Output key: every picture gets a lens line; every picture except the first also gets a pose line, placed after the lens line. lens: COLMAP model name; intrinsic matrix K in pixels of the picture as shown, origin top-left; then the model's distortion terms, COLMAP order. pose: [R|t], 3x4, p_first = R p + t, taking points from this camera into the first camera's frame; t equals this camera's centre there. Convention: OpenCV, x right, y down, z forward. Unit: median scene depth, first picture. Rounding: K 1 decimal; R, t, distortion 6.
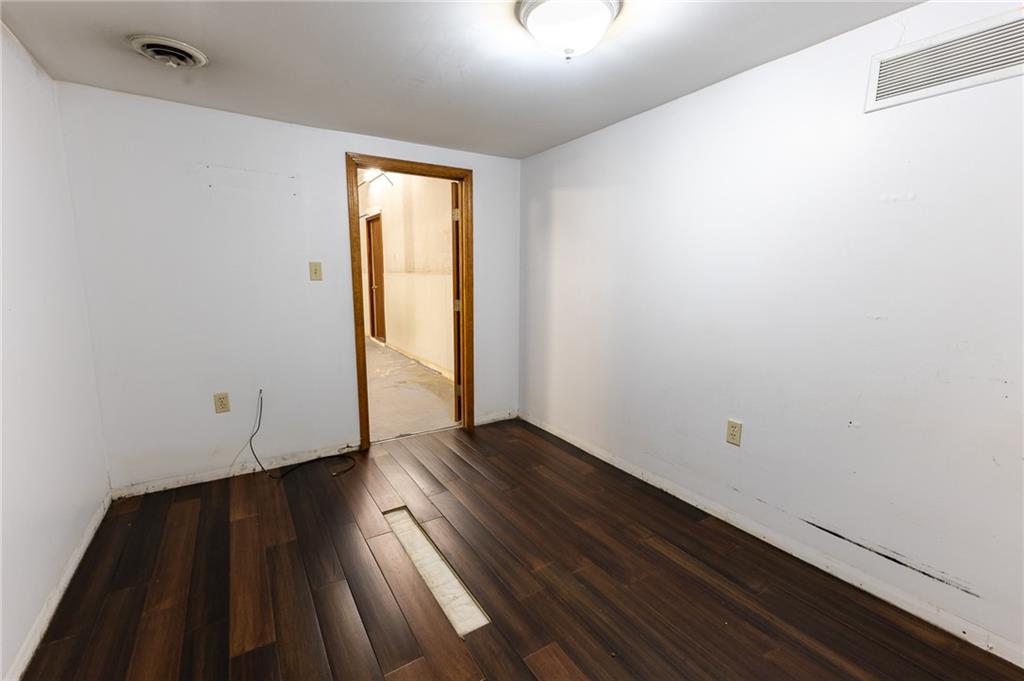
lens RADIAL K [[442.5, 0, 511.8], [0, 442.5, 341.4], [0, 0, 1]] dist [0.007387, 0.000041]
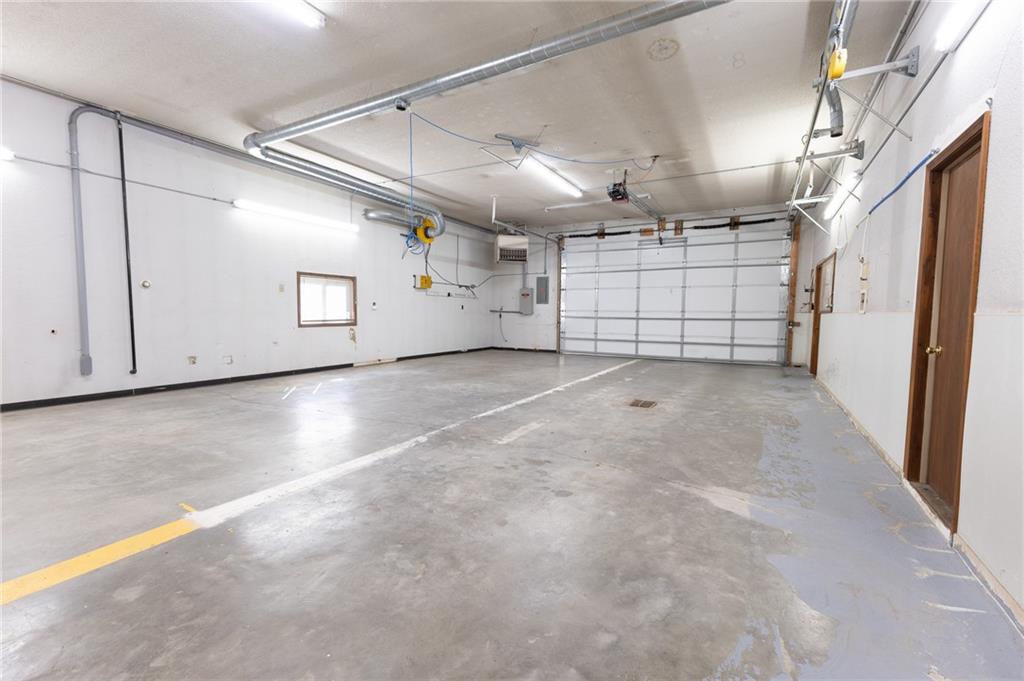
lens RADIAL K [[442.5, 0, 513.0], [0, 442.5, 343.1], [0, 0, 1]] dist [0.007387, 0.000041]
pose [[0.476831, 0.058282, -0.877061, -0.160519], [-0.139095, 0.990230, -0.009819, -0.078322], [0.867920, 0.126677, 0.480279, 0.545203]]
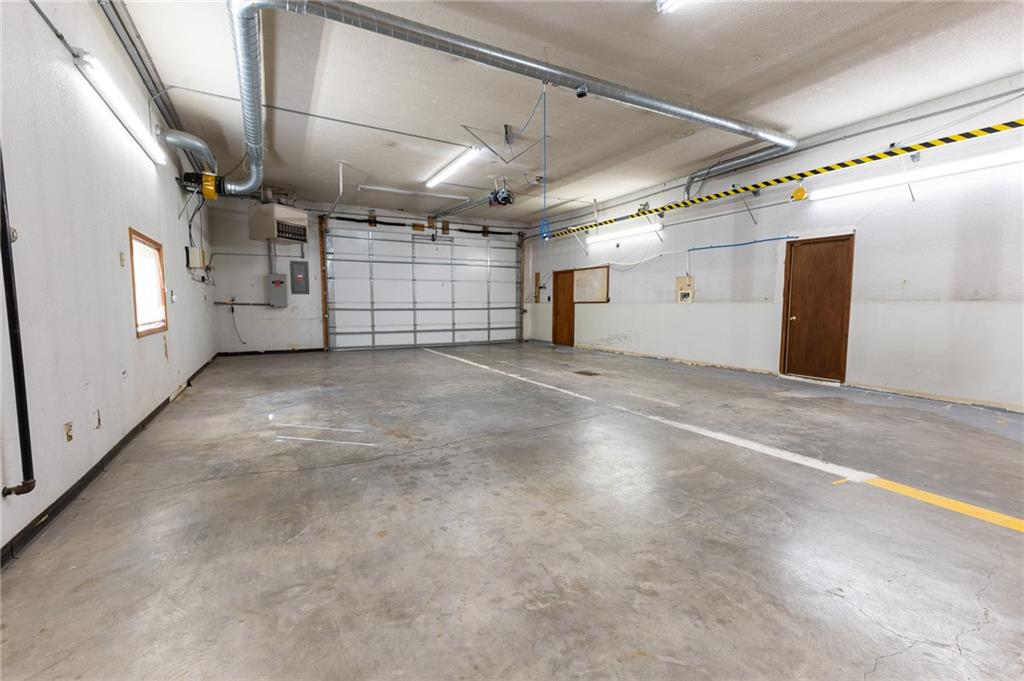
lens RADIAL K [[442.5, 0, 514.2], [0, 442.5, 339.7], [0, 0, 1]] dist [0.007387, 0.000041]
pose [[0.998278, -0.003172, -0.058576, -0.820531], [-0.001076, 0.997378, -0.072362, -0.016640], [0.058652, 0.072300, 0.995657, 0.107094]]
